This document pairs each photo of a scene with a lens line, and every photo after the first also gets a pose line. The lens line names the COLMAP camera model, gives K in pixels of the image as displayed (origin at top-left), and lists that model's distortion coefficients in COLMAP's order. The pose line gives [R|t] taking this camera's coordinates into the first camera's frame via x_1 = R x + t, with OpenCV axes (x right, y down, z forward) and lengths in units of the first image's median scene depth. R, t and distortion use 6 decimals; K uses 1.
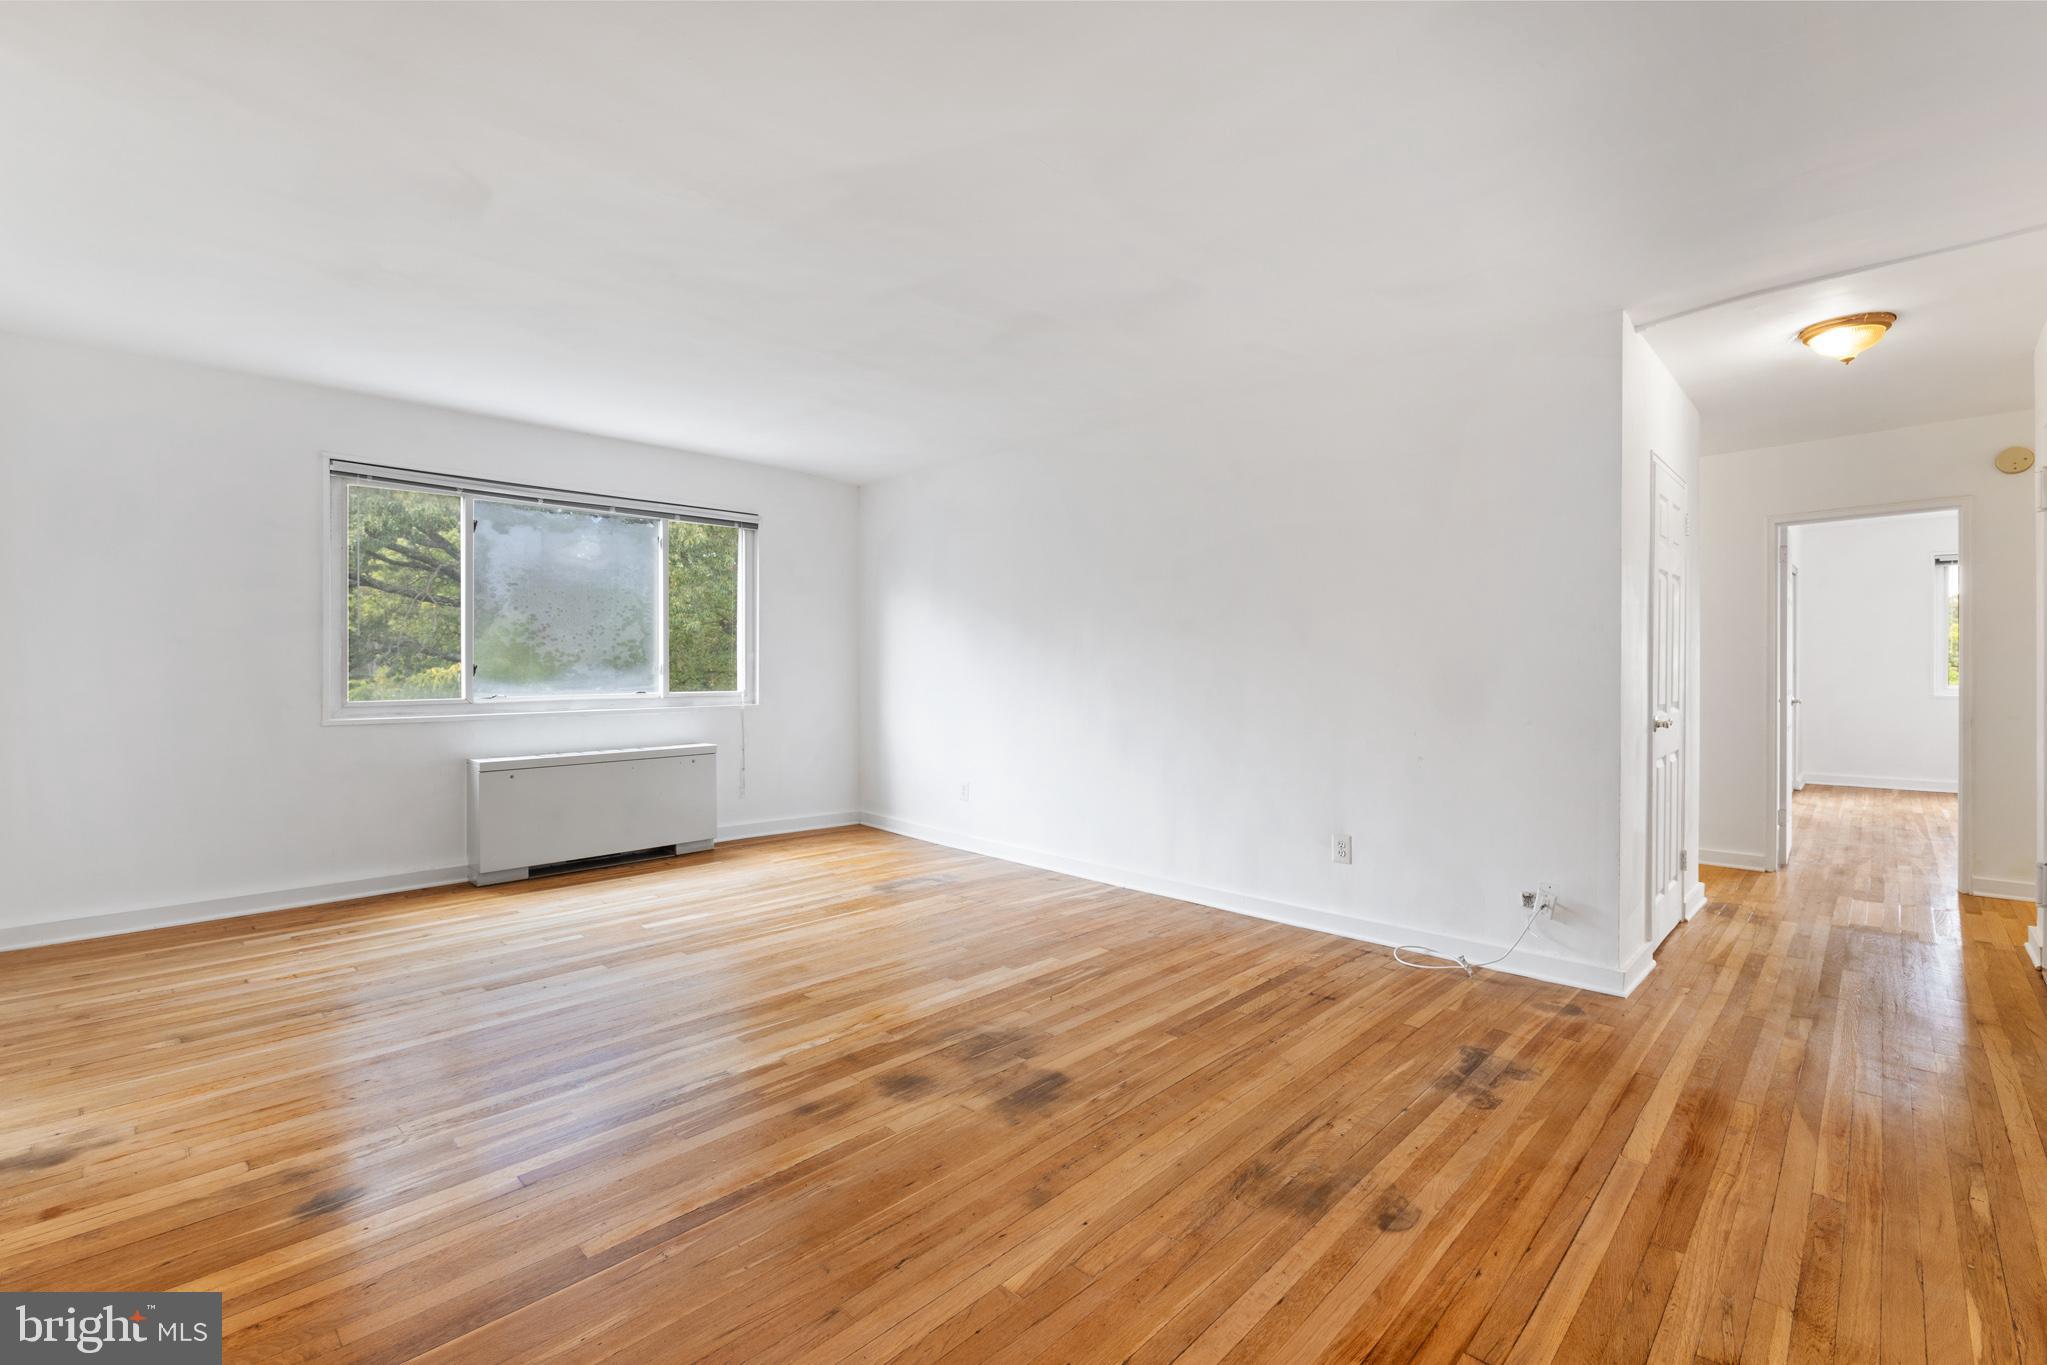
lens RADIAL K [[902.1, 0, 1022.5], [0, 902.1, 665.4], [0, 0, 1]] dist [-0.006976, 0.000435]
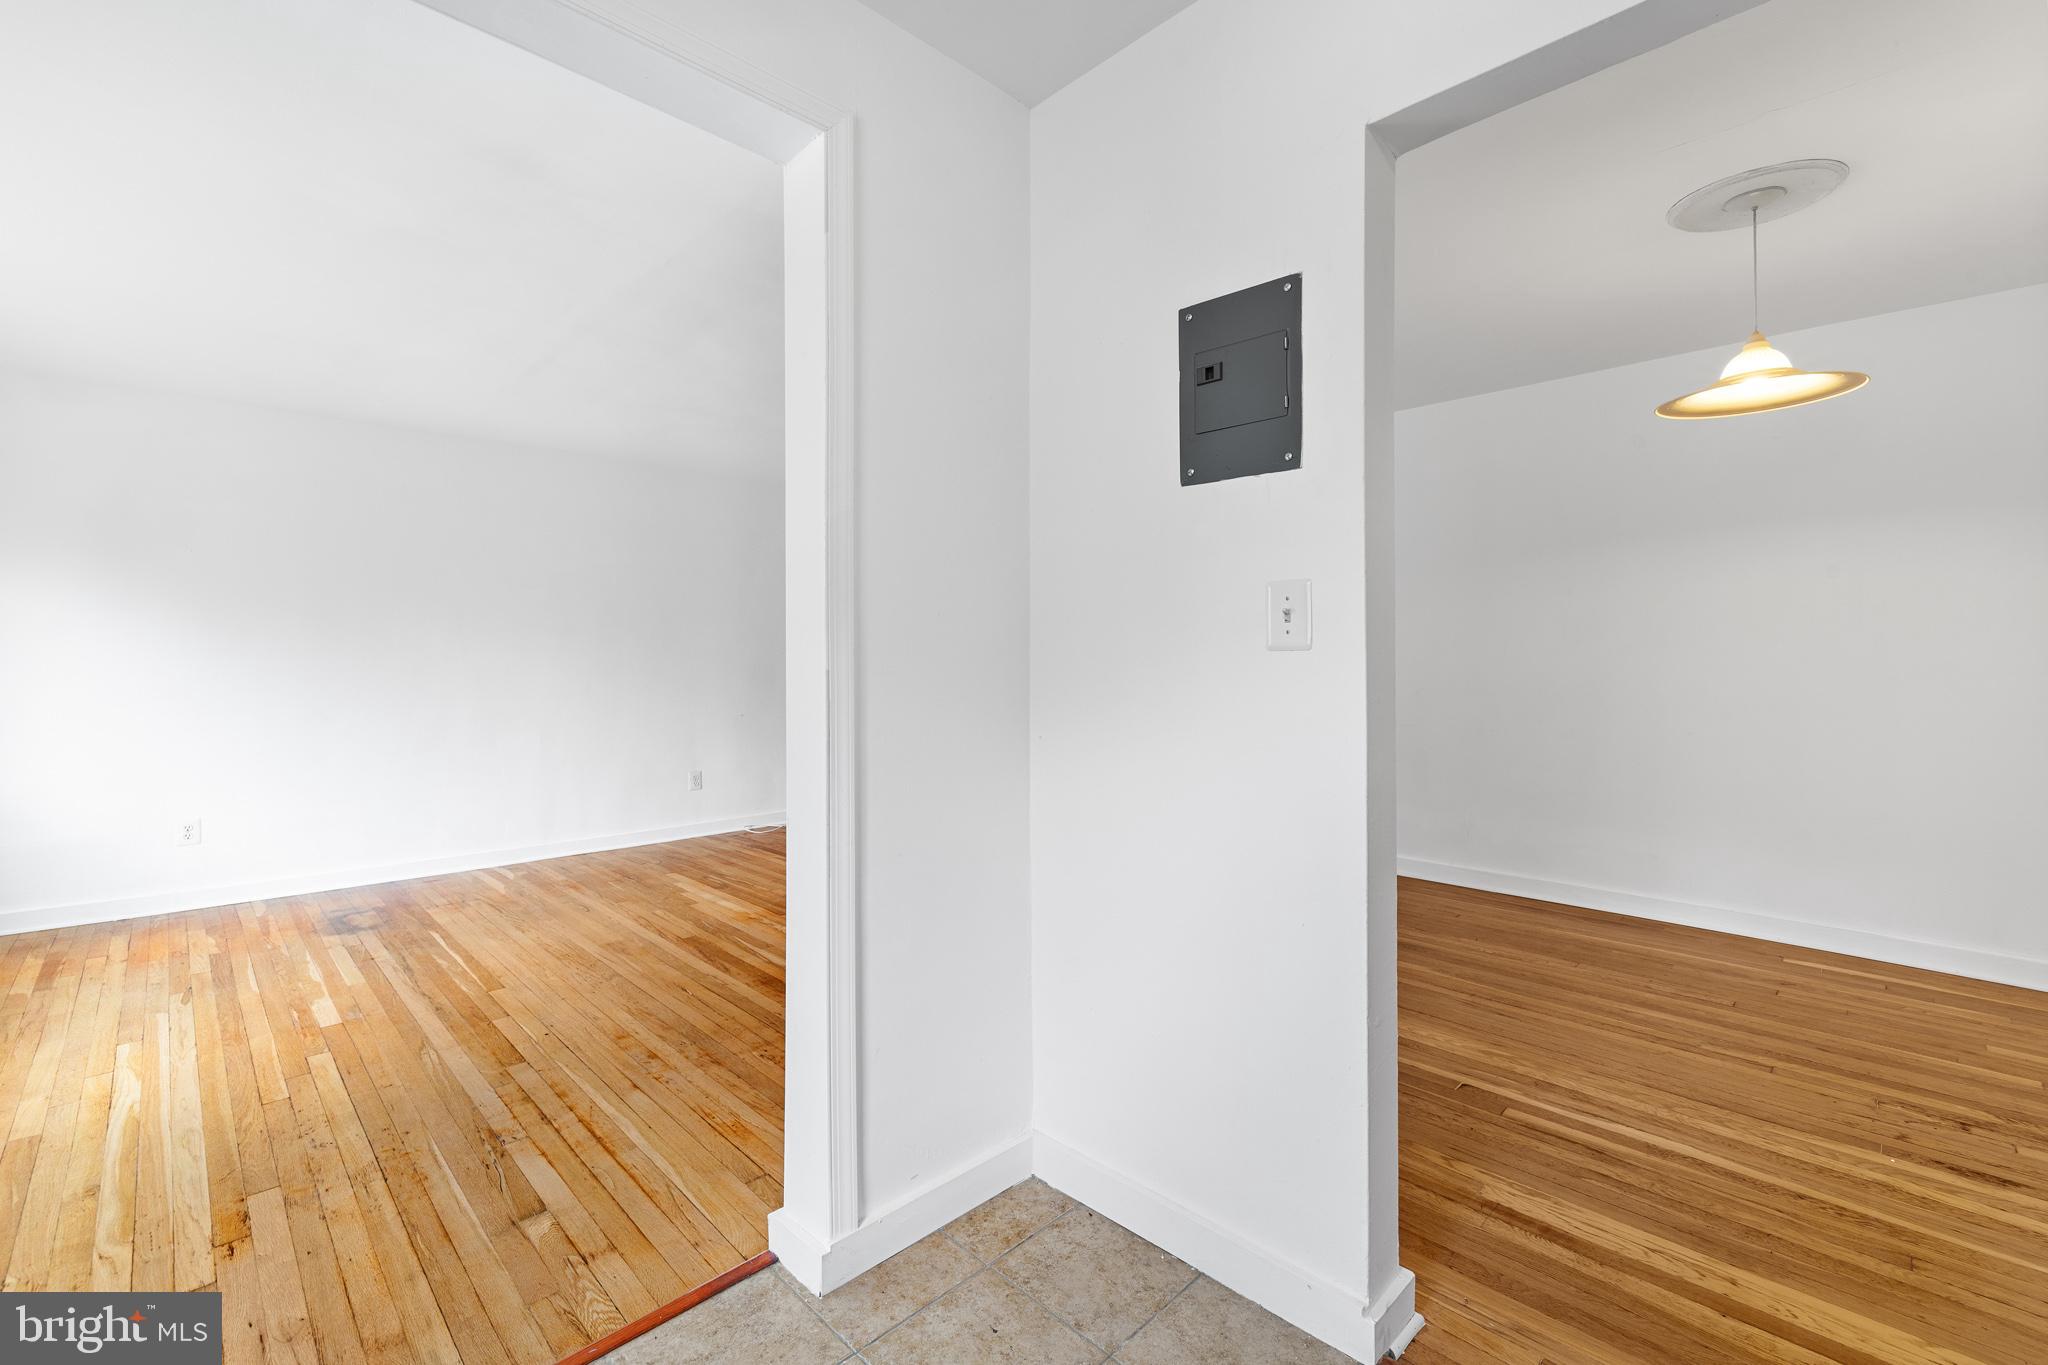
lens RADIAL K [[864.8, 0, 1021.7], [0, 864.8, 650.6], [0, 0, 1]] dist [0.000413, -0.000602]
pose [[0.021485, 0.002320, 0.999766, -1.266700], [0.004238, 0.999988, -0.002411, -0.011732], [-0.999760, 0.004289, 0.021475, 0.480132]]
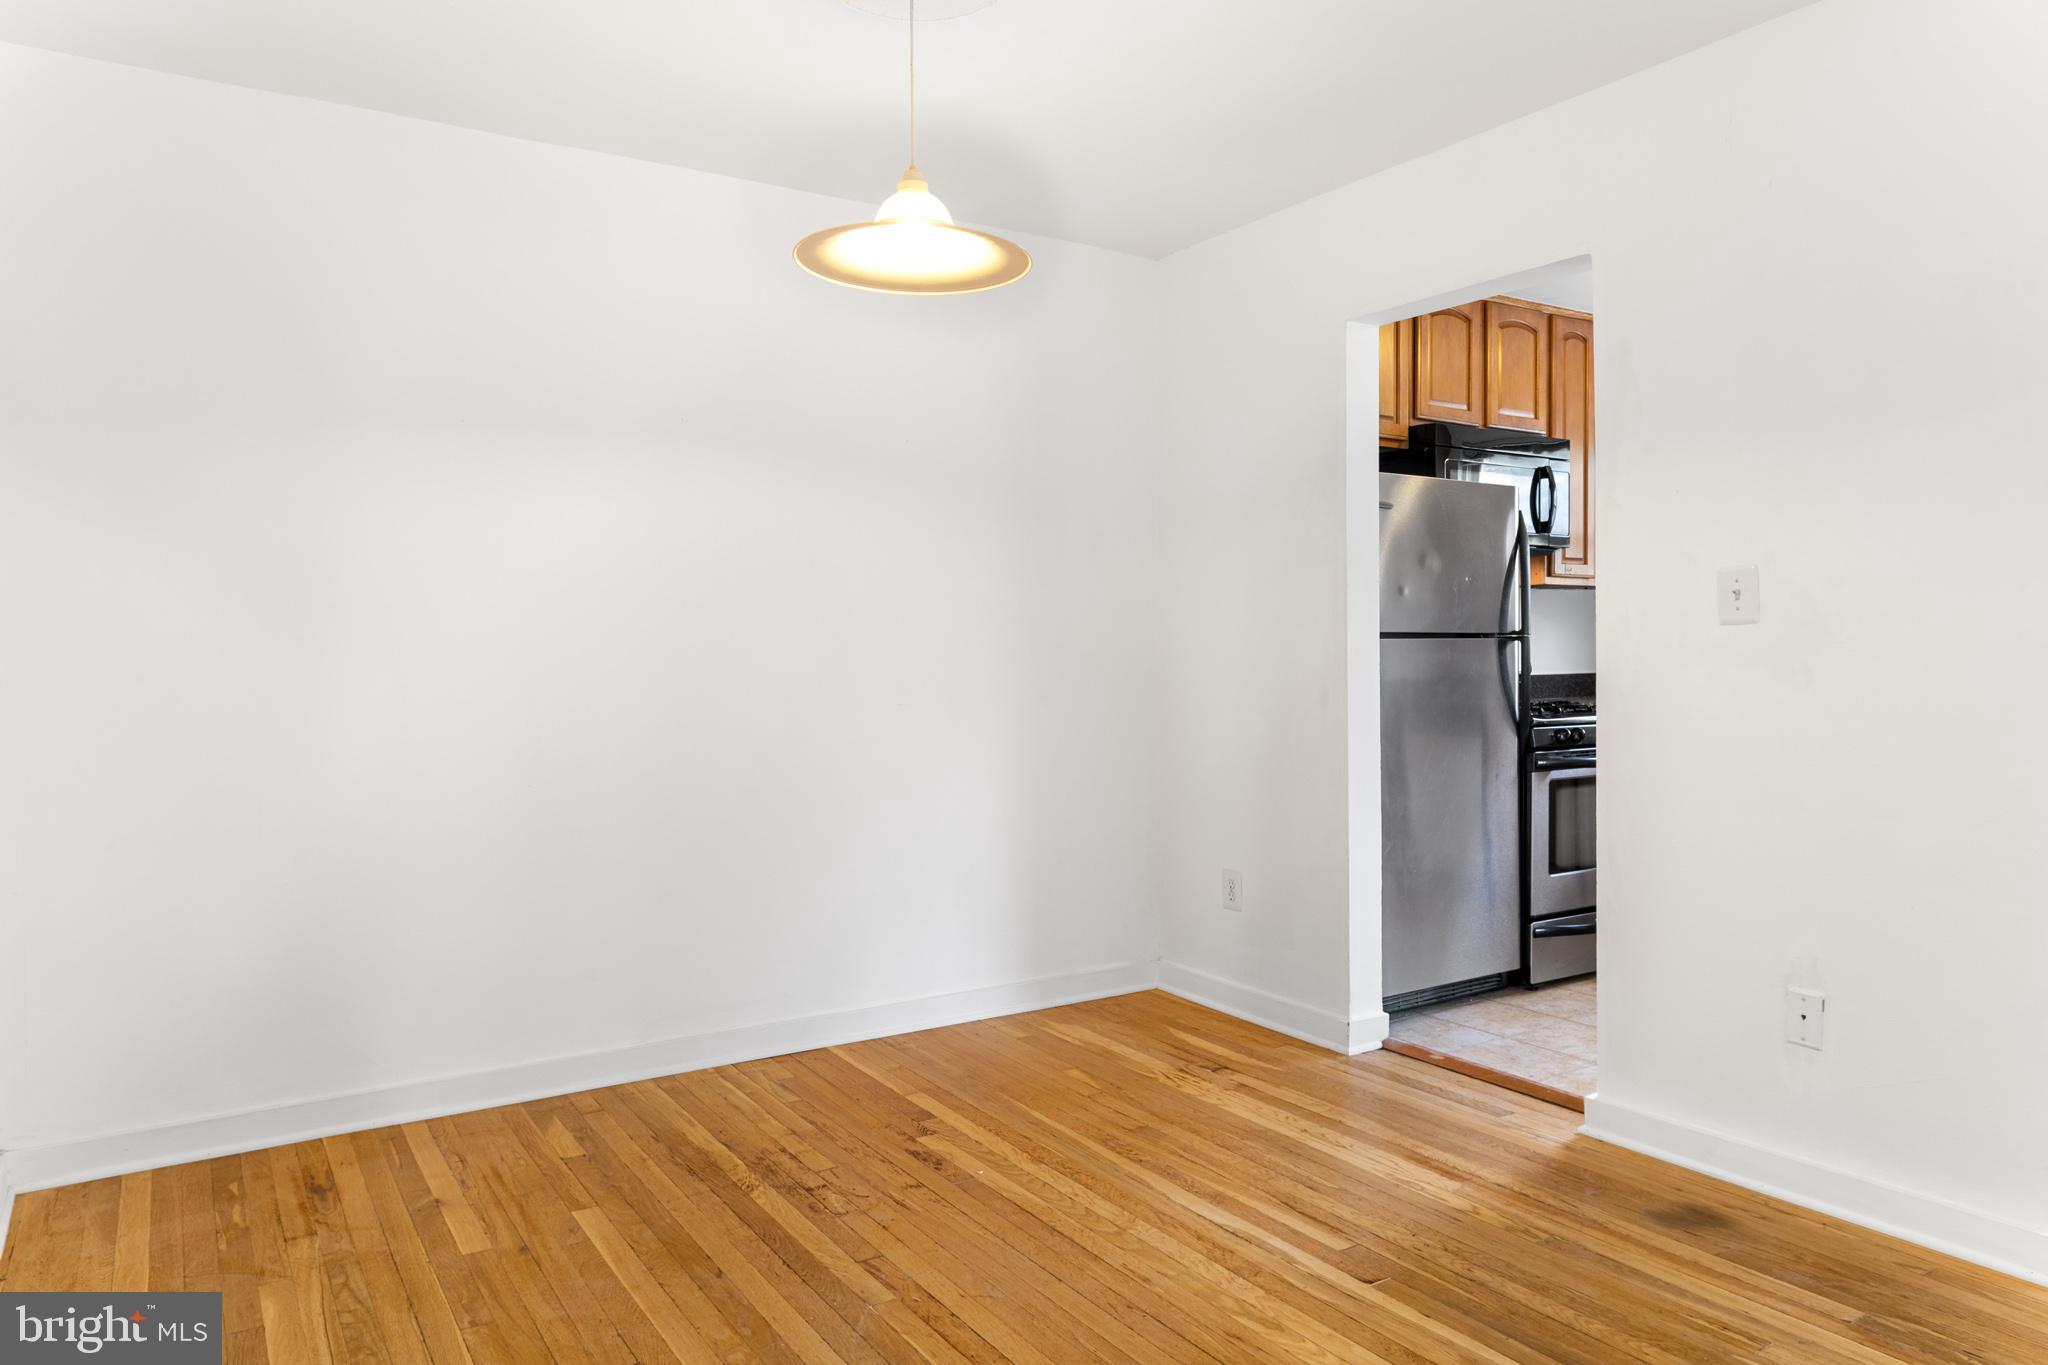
lens RADIAL K [[1347.9, 0, 1013.5], [0, 1347.9, 656.5], [0, 0, 1]] dist [-0.000626, 0.000332]
pose [[-0.239071, 0.006106, -0.970983, 0.179962], [0.006536, 0.999968, 0.004680, 0.000026], [0.970980, -0.005227, -0.239103, 0.129158]]
